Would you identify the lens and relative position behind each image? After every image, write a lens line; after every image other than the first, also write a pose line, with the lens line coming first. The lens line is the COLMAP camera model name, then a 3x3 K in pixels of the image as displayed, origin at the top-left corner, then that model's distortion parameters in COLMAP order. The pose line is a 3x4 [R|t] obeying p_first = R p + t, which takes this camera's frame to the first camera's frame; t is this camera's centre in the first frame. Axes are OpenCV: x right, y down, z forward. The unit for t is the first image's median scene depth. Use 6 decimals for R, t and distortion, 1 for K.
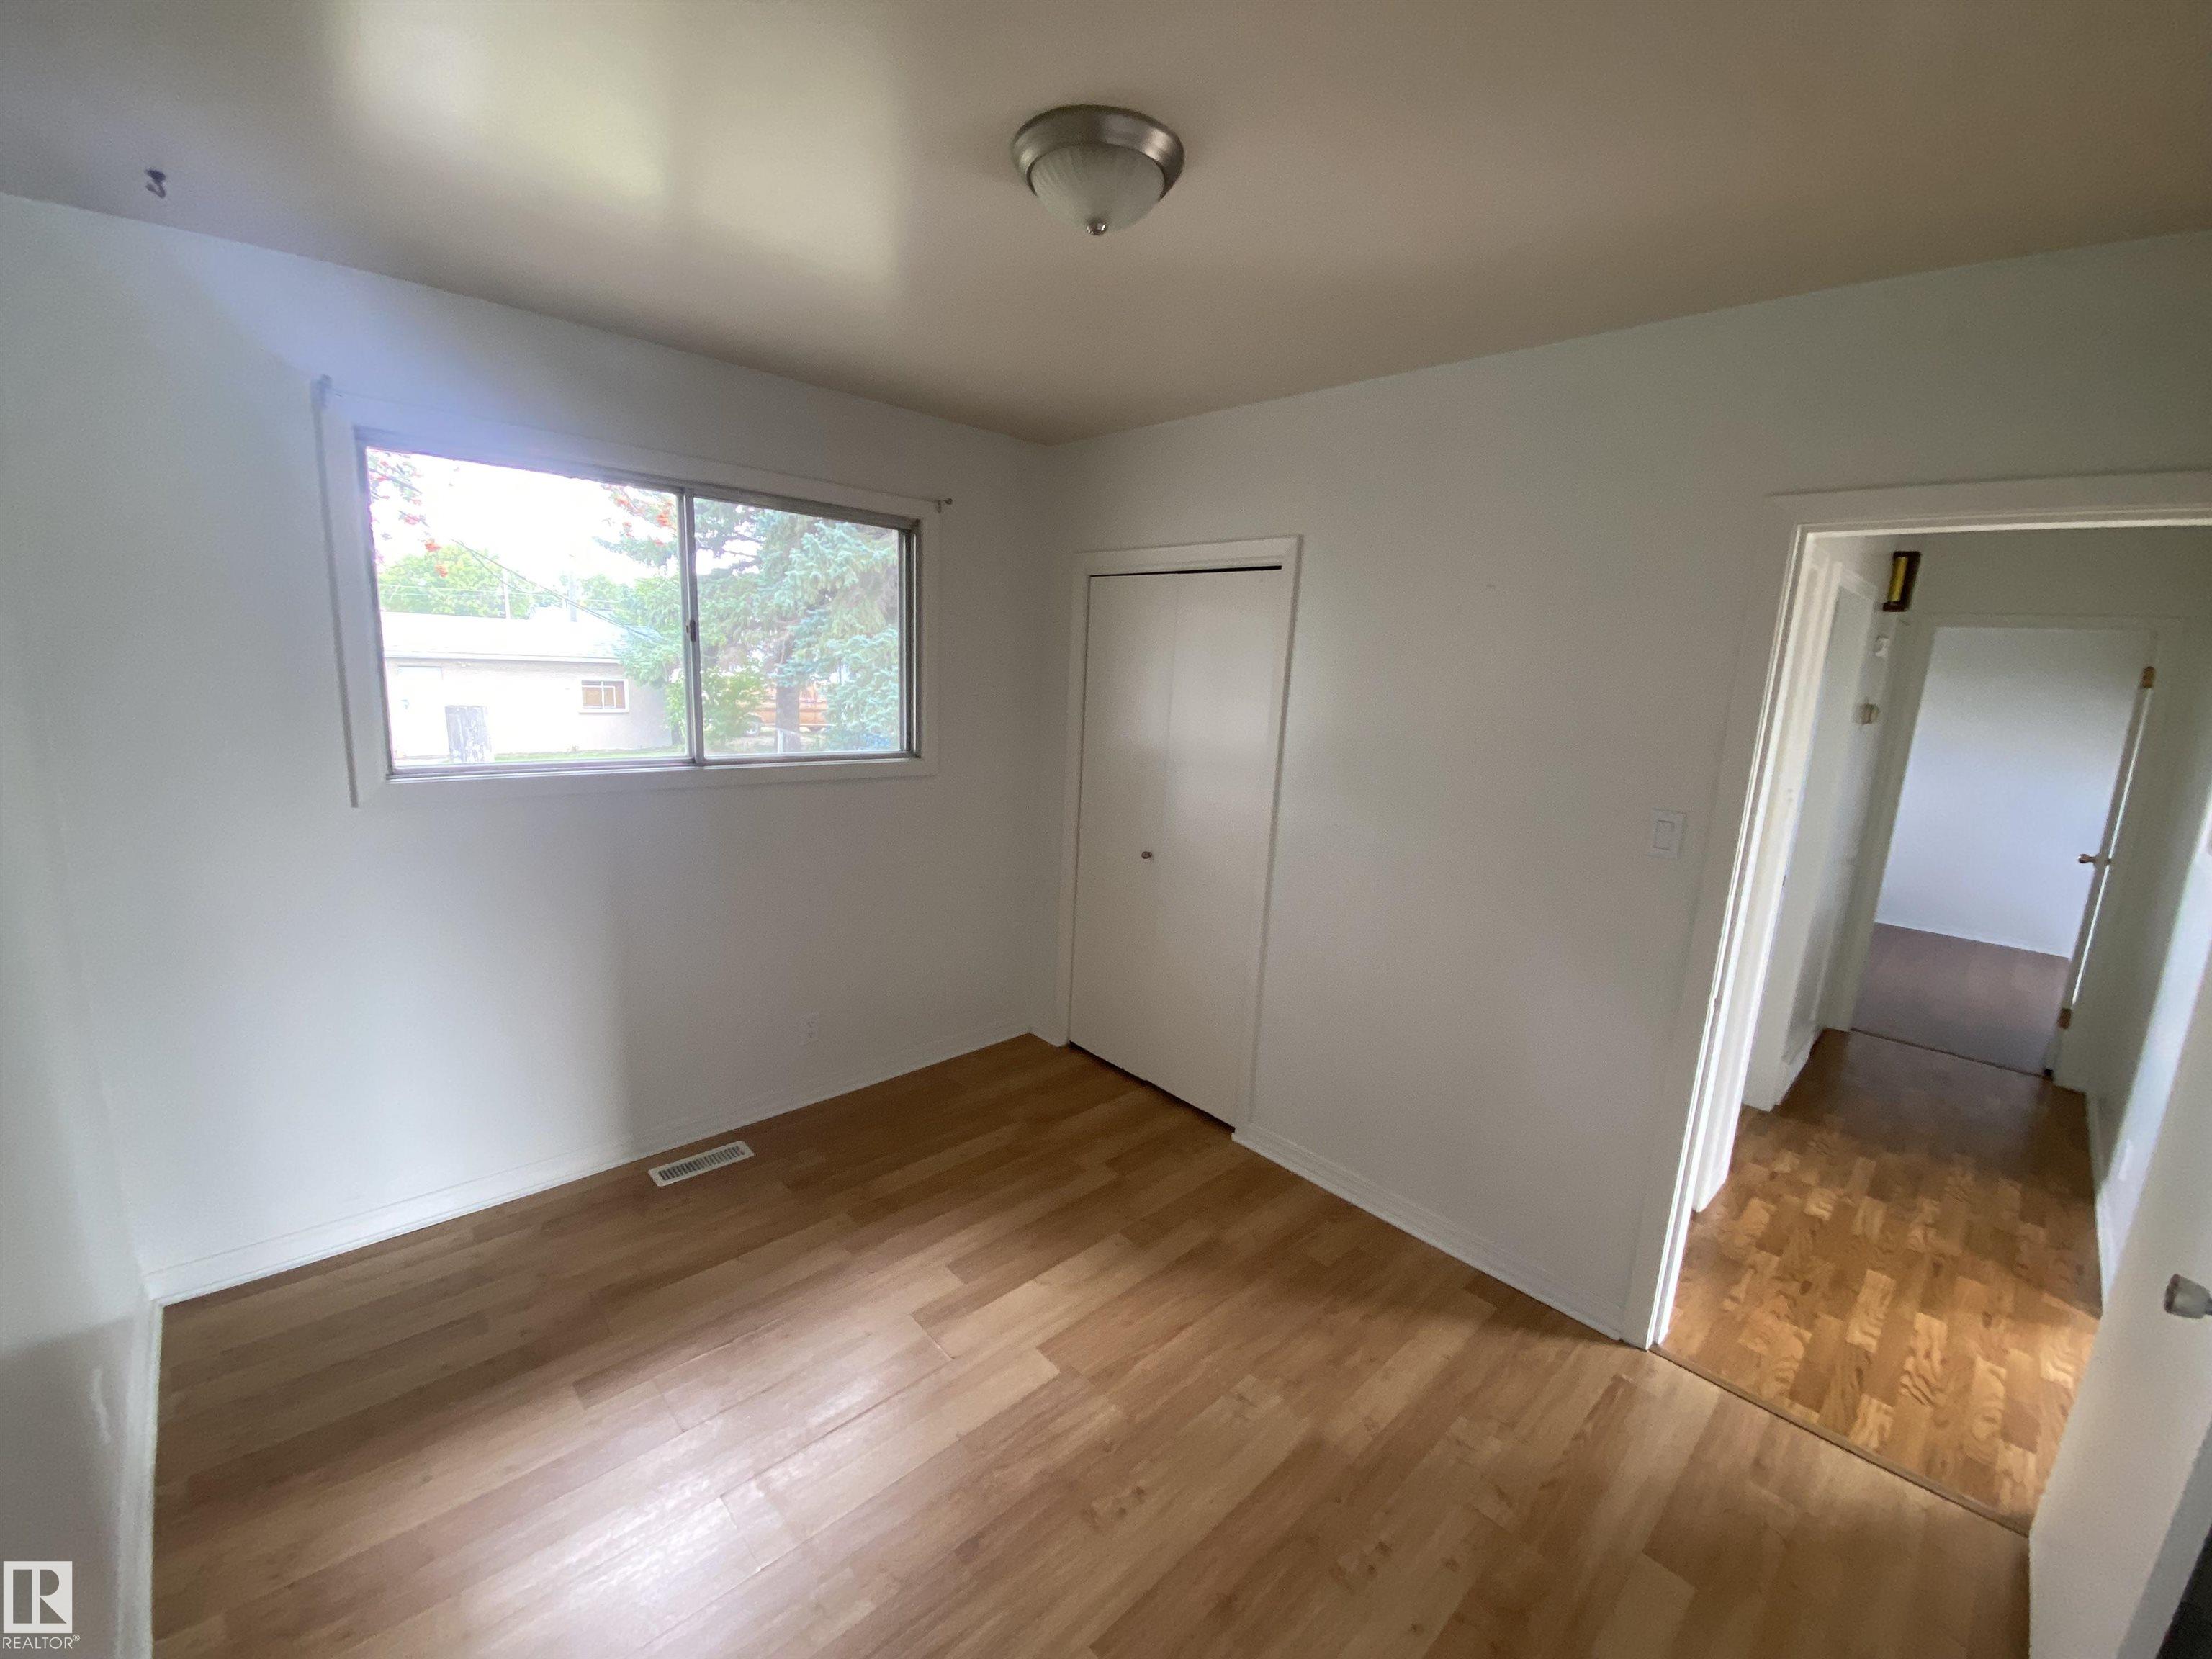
lens RADIAL K [[905.1, 0, 1100.9], [0, 905.1, 825.9], [0, 0, 1]] dist [-0.008734, -0.007670]
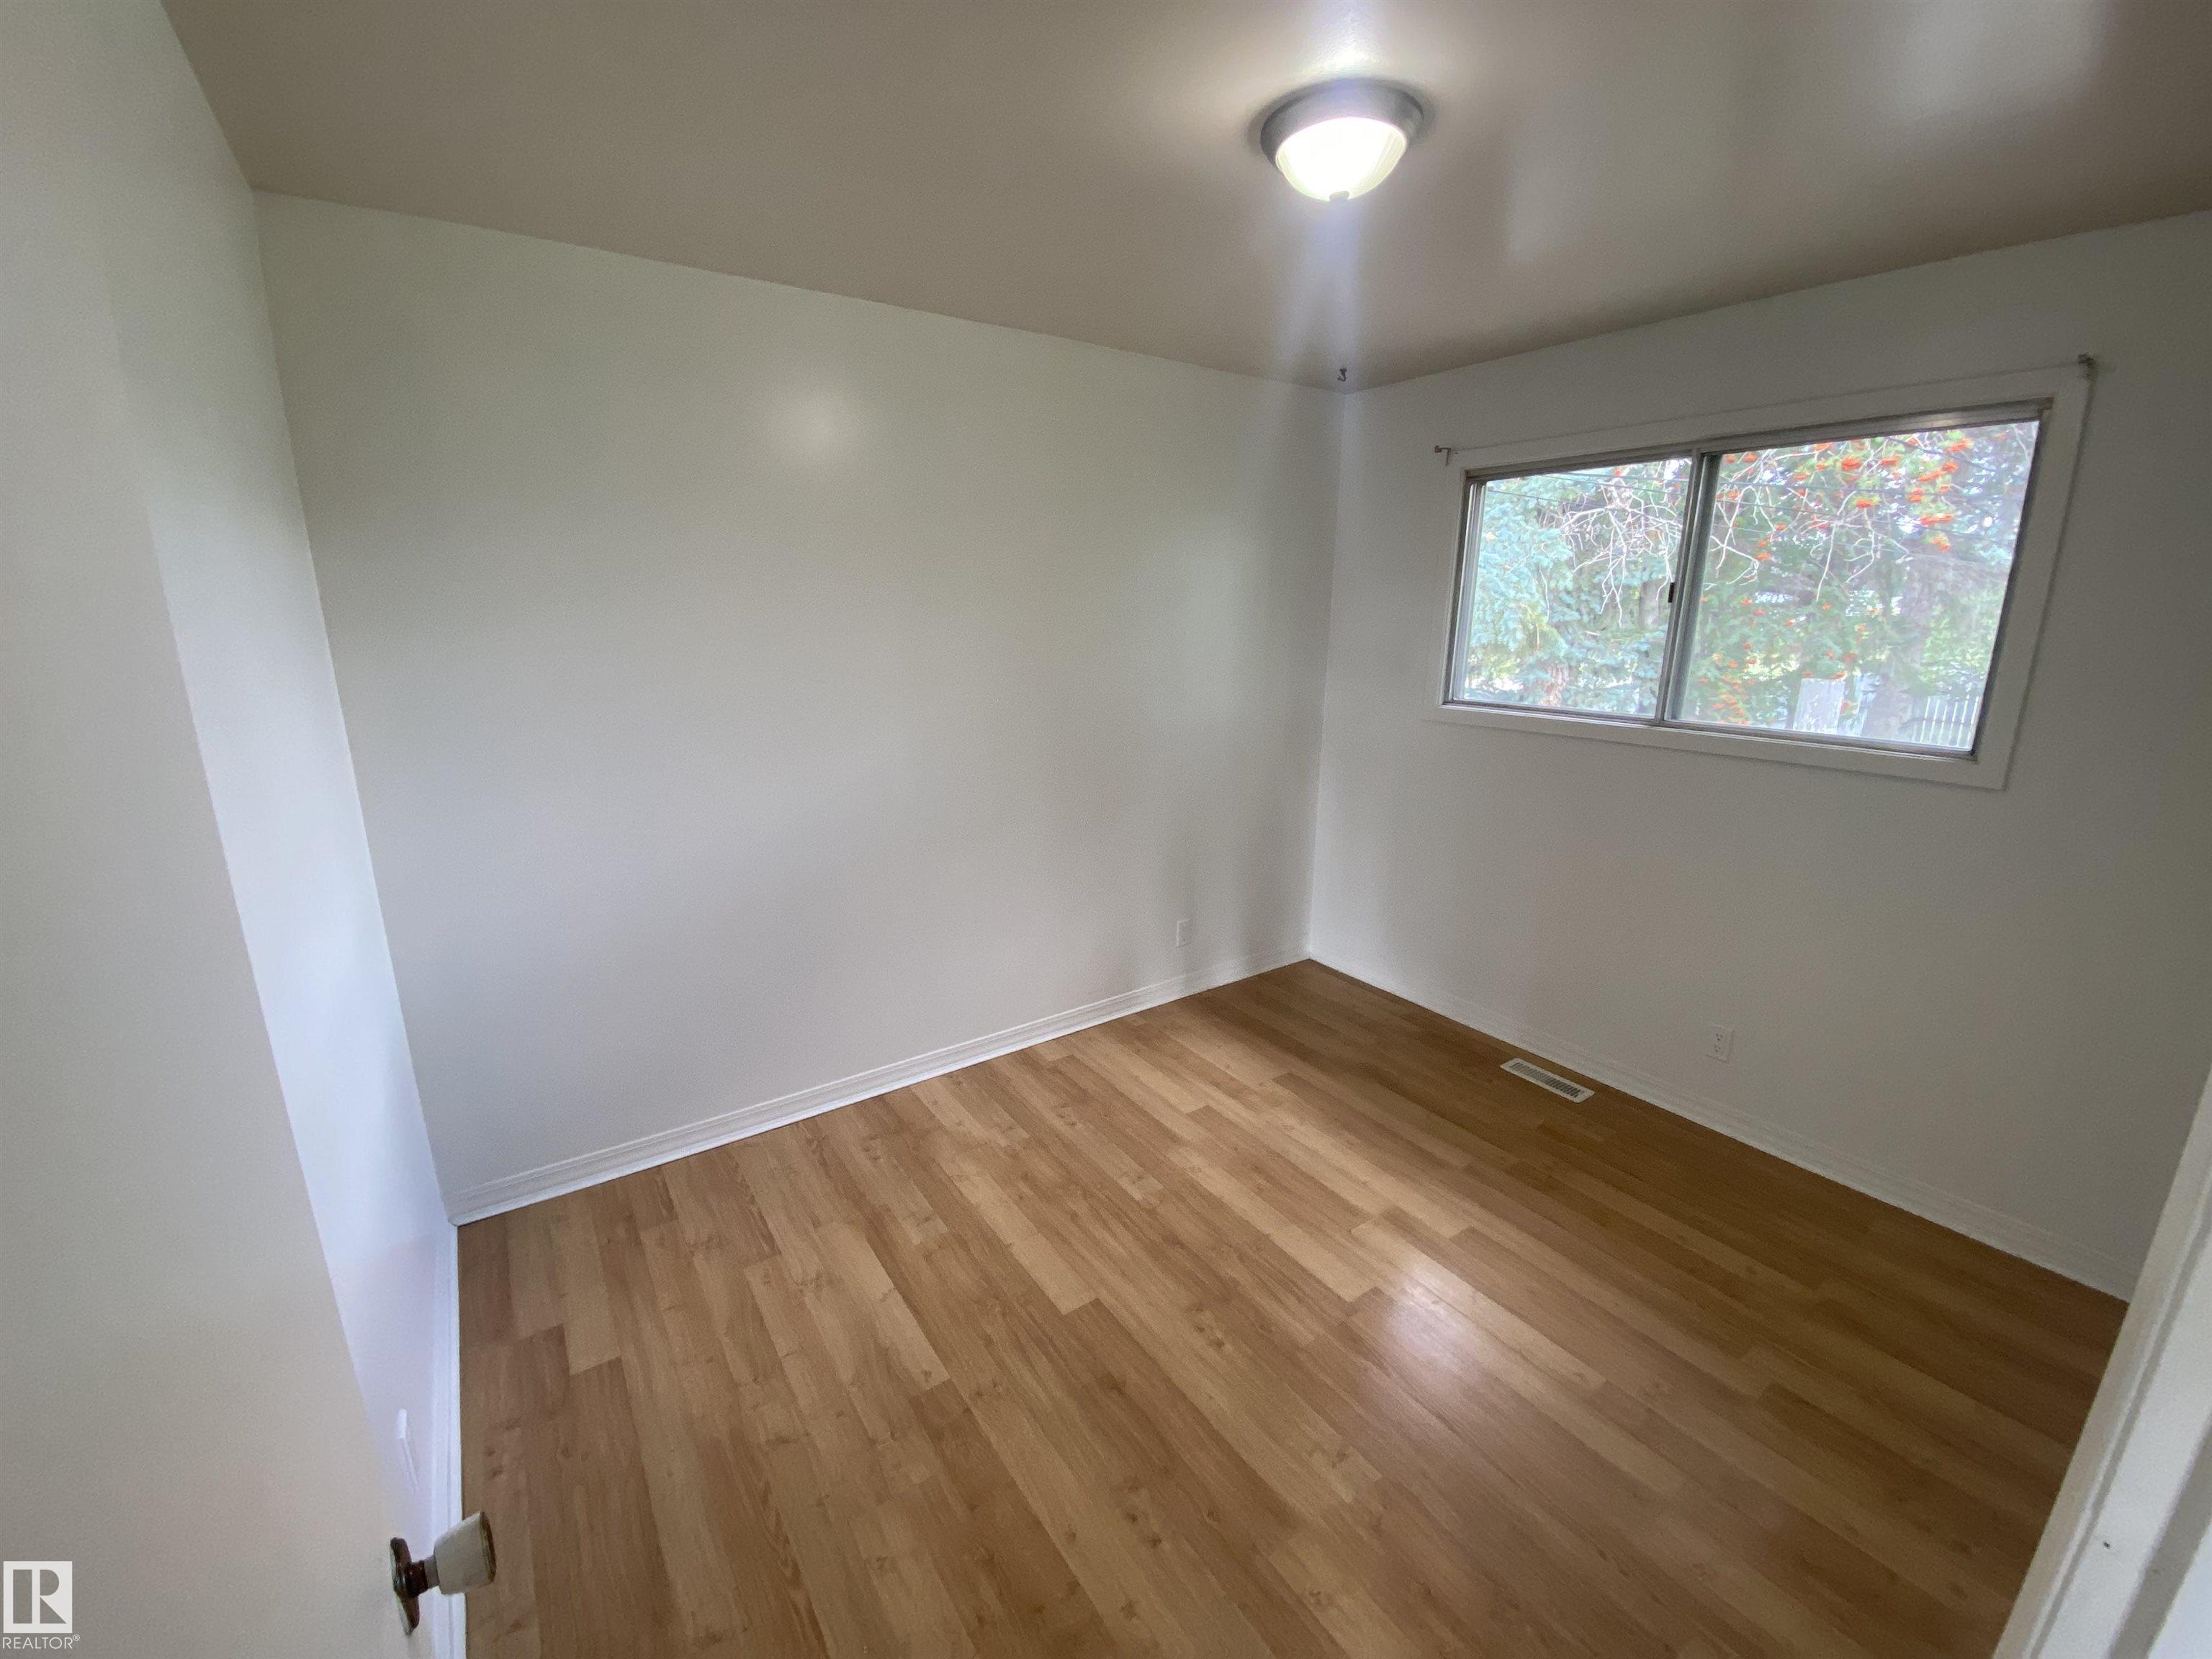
lens RADIAL K [[905.1, 0, 1109.5], [0, 905.1, 838.9], [0, 0, 1]] dist [-0.008734, -0.007670]
pose [[-0.159764, 0.205452, -0.965539, 0.951315], [-0.191009, 0.953184, 0.234429, -0.094636], [0.968499, 0.221880, -0.113042, 0.789894]]
